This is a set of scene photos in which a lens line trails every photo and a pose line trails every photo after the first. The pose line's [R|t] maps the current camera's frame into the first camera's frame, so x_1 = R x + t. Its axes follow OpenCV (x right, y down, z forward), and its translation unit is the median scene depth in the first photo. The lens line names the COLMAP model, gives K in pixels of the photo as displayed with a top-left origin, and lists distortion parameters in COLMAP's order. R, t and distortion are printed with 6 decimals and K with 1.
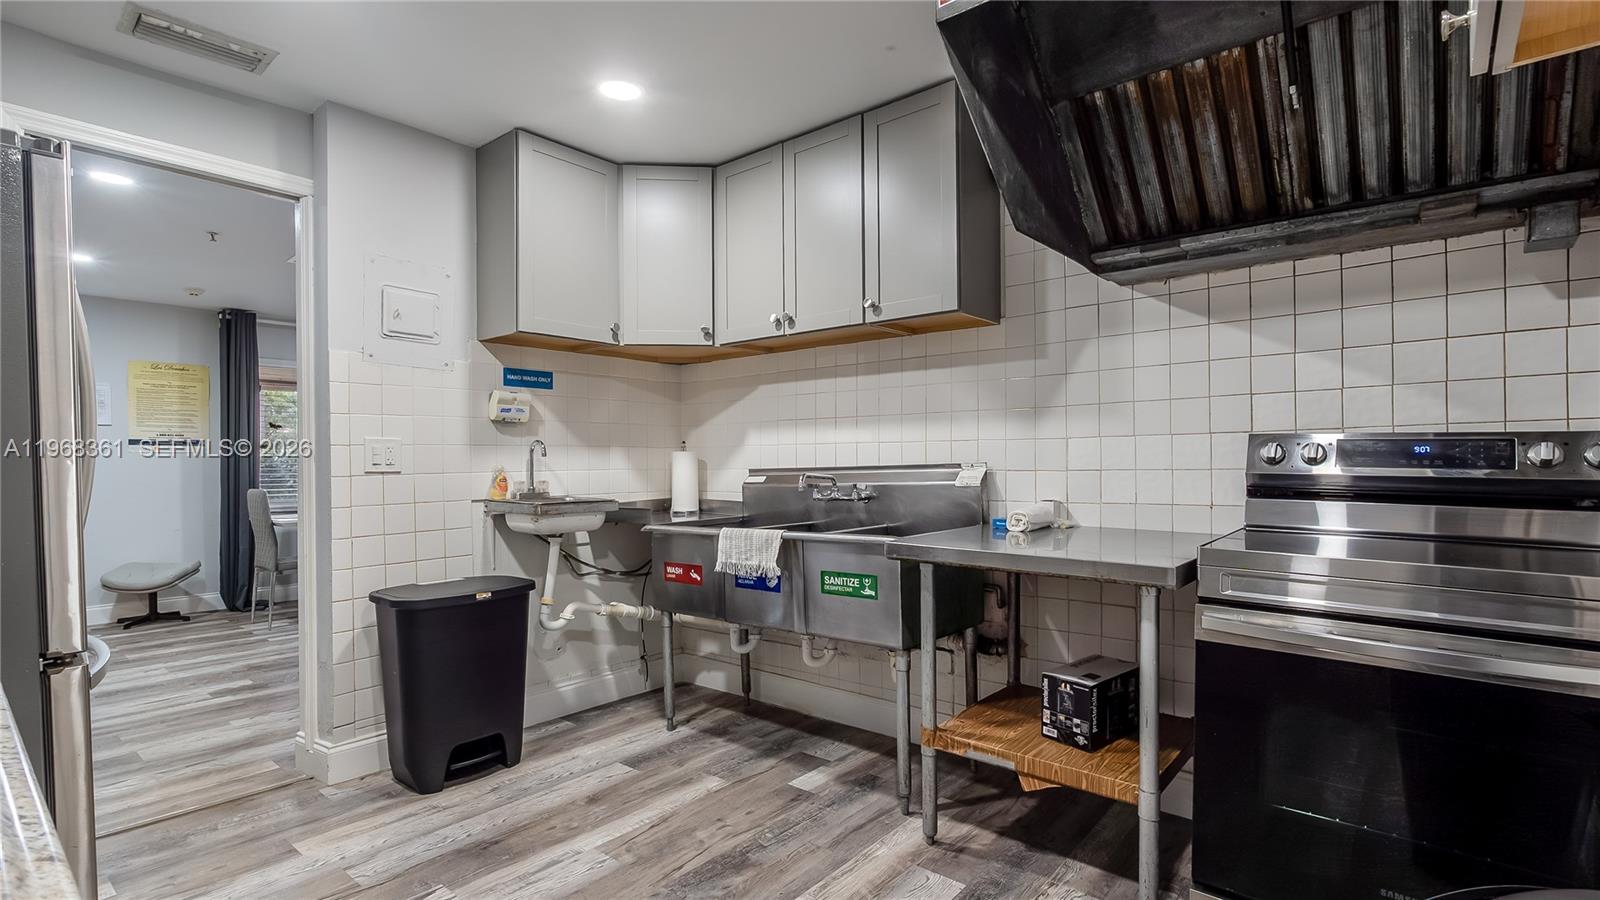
lens RADIAL K [[748.6, 0, 800.0], [0, 748.6, 450.0], [0, 0, 1]] dist [0.001210, 0.000027]
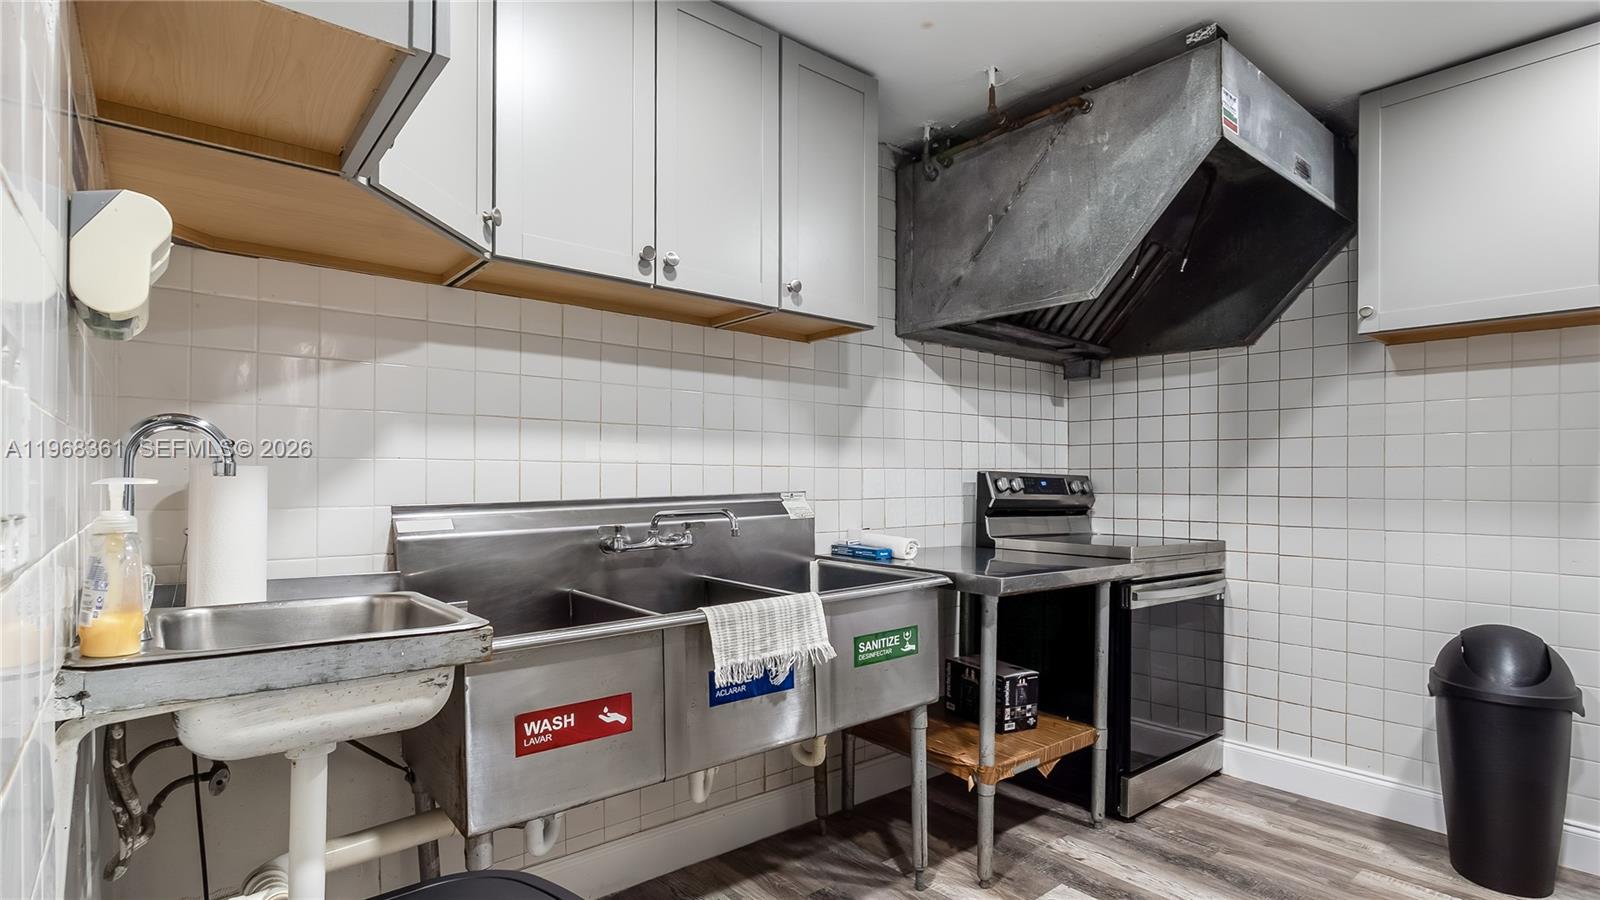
lens RADIAL K [[784.7, 0, 799.8], [0, 784.7, 469.8], [0, 0, 1]] dist [-0.001772, -0.000150]
pose [[0.167740, 0.025345, 0.985505, -0.766090], [-0.015713, 0.999611, -0.023033, 0.013480], [-0.985706, -0.011622, 0.168073, 0.938422]]
